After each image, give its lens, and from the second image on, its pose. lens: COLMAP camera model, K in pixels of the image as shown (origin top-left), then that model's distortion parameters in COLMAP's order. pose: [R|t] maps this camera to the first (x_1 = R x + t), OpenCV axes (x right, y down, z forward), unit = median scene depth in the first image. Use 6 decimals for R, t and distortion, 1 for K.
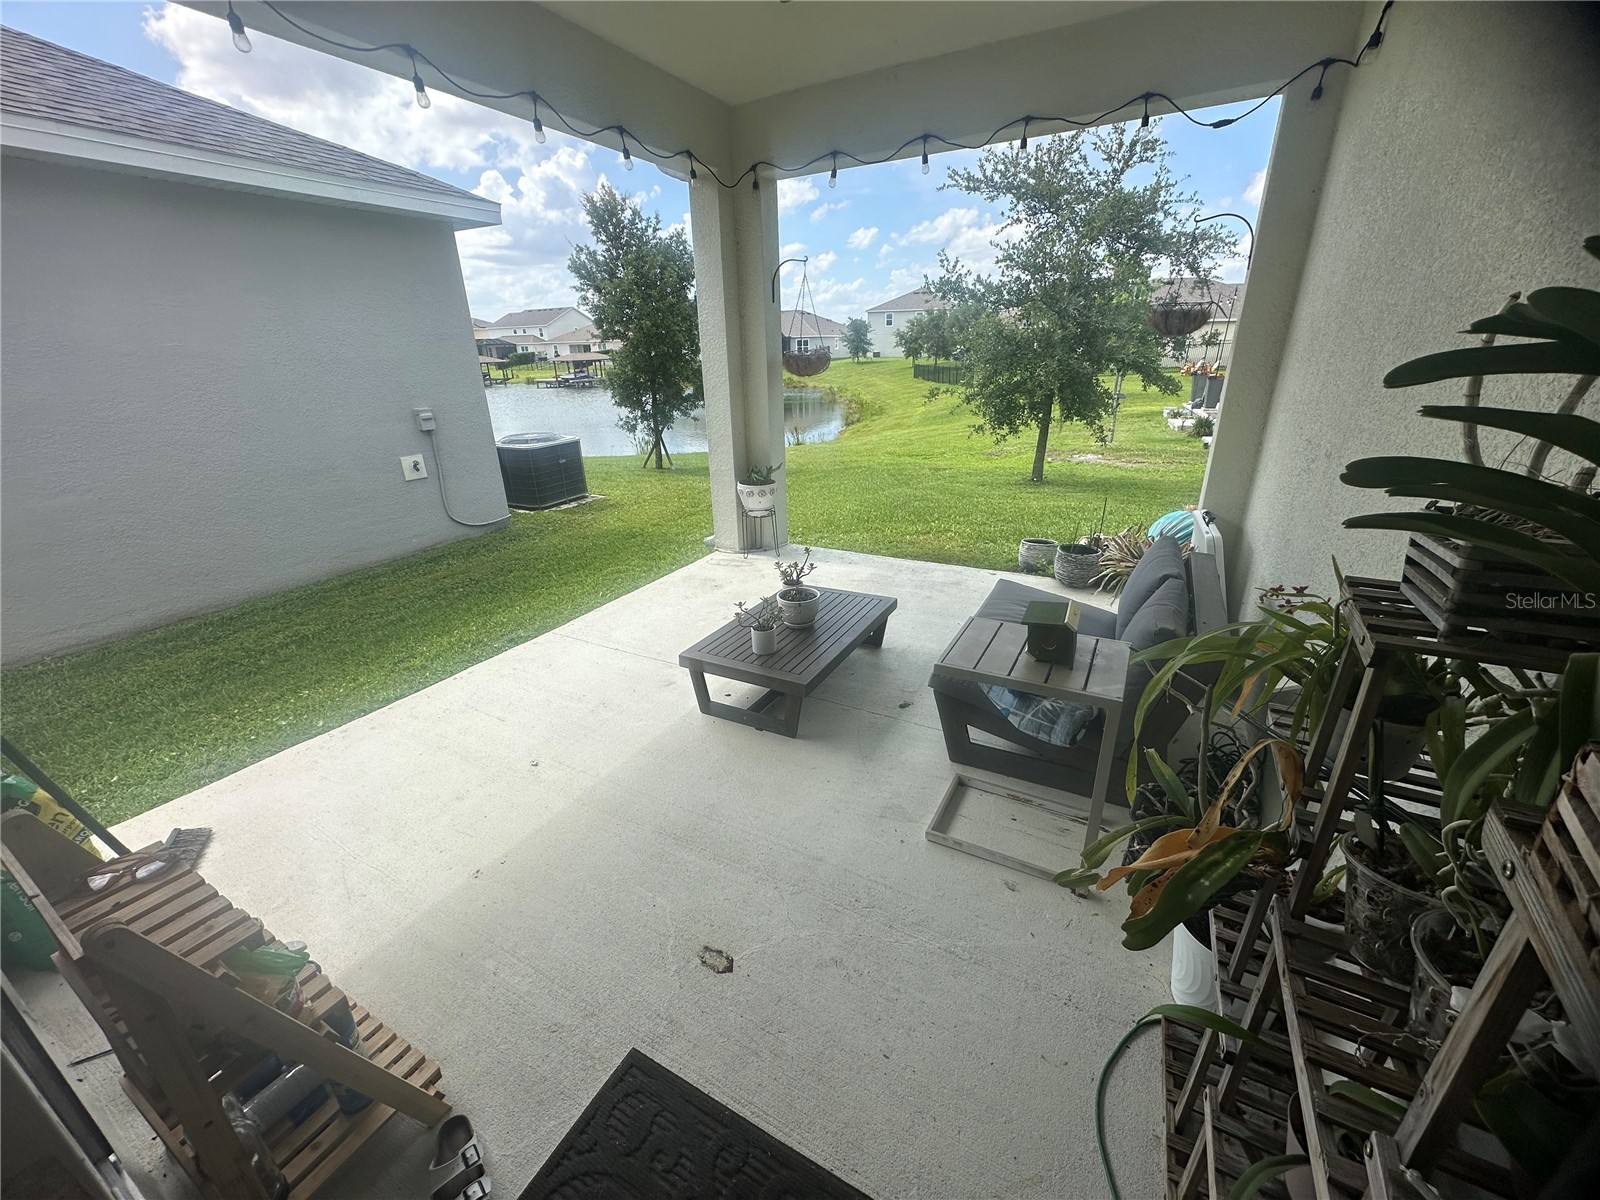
lens RADIAL K [[634.7, 0, 798.4], [0, 634.7, 594.5], [0, 0, 1]] dist [-0.000592, -0.000080]
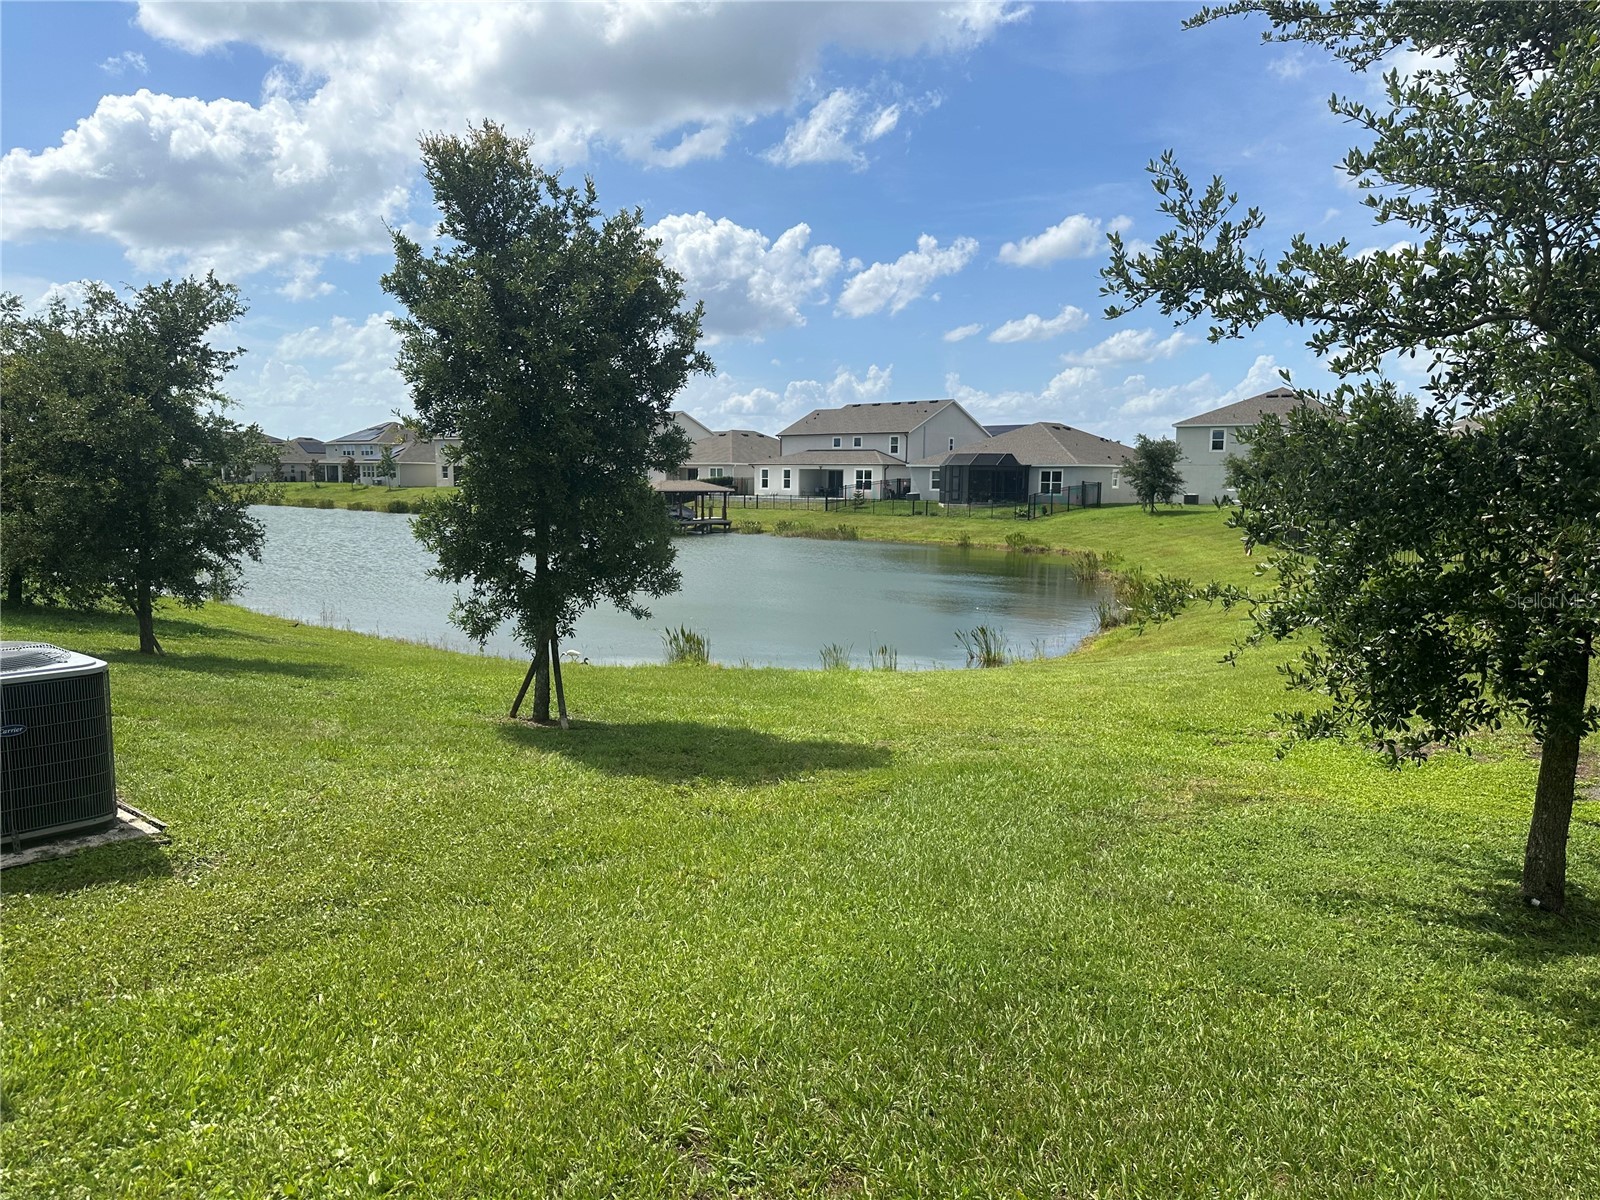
lens RADIAL K [[1142.9, 0, 800.0], [0, 1142.9, 600.0], [0, 0, 1]] dist [0.002365, -0.000036]
pose [[0.974656, 0.056341, -0.216500, 0.118418], [-0.111336, 0.961566, -0.250988, -0.113442], [0.194039, 0.268731, 0.943468, 0.318805]]
